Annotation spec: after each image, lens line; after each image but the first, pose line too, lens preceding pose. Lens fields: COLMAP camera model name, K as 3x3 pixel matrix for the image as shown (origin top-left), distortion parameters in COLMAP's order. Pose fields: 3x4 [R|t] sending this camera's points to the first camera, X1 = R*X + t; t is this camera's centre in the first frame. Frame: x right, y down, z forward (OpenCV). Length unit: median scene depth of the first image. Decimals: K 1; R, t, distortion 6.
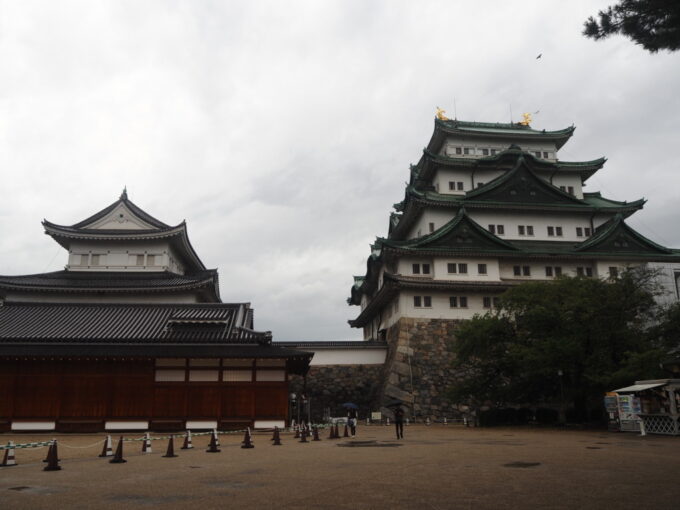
lens RADIAL K [[561.0, 0, 341.2], [0, 561.0, 255.9], [0, 0, 1]] dist [-0.039573, -0.009895]
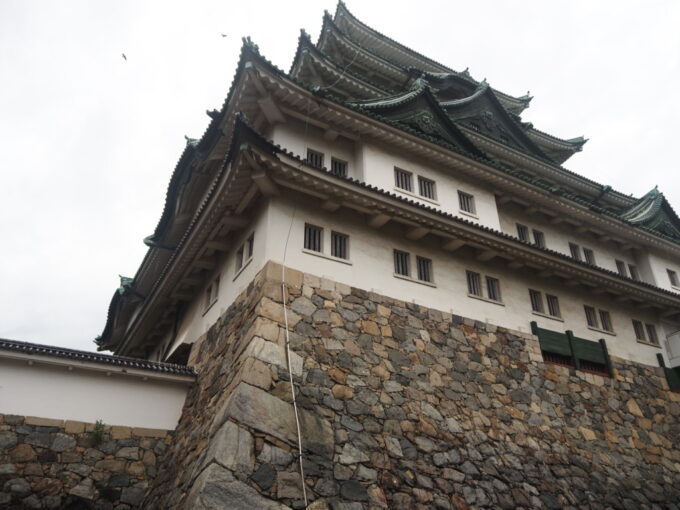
lens RADIAL K [[561.0, 0, 337.5], [0, 561.0, 254.1], [0, 0, 1]] dist [-0.039573, -0.009895]
pose [[0.915802, 0.201399, 0.347483, 0.032856], [-0.102578, 0.953780, -0.282458, 0.191871], [-0.388309, 0.223031, 0.894133, 0.707102]]
